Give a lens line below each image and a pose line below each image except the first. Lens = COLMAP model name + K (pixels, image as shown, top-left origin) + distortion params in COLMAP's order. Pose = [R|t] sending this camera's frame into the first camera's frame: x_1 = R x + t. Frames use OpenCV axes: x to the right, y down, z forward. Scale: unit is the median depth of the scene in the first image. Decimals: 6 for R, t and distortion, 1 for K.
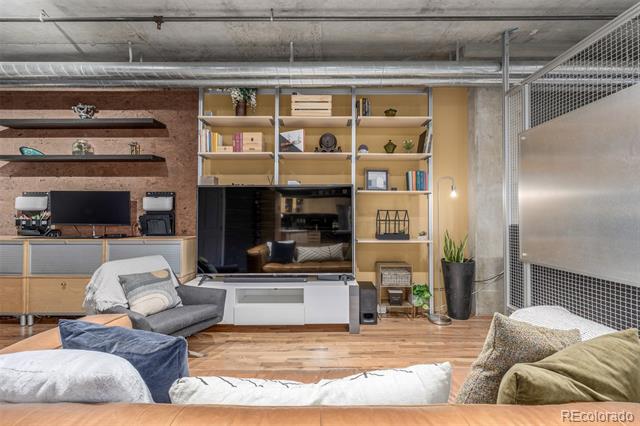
lens RADIAL K [[268.6, 0, 321.7], [0, 268.6, 214.4], [0, 0, 1]] dist [0.000001, -0.000236]
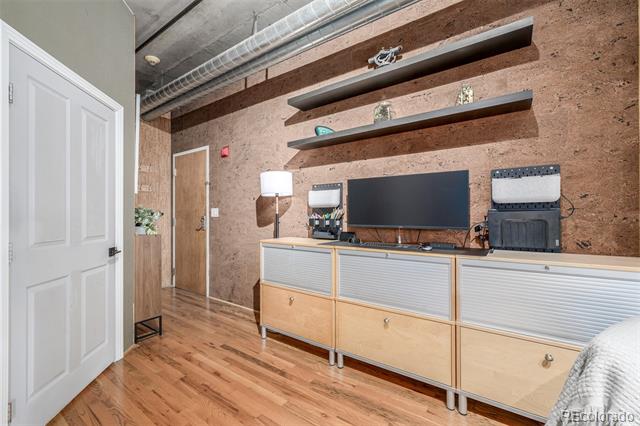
lens RADIAL K [[268.6, 0, 318.1], [0, 268.6, 213.8], [0, 0, 1]] dist [0.000001, -0.000236]
pose [[0.817422, -0.007472, -0.575990, -0.634732], [0.011330, 0.999931, 0.003108, 0.001938], [0.575927, -0.009066, 0.817451, 0.341646]]
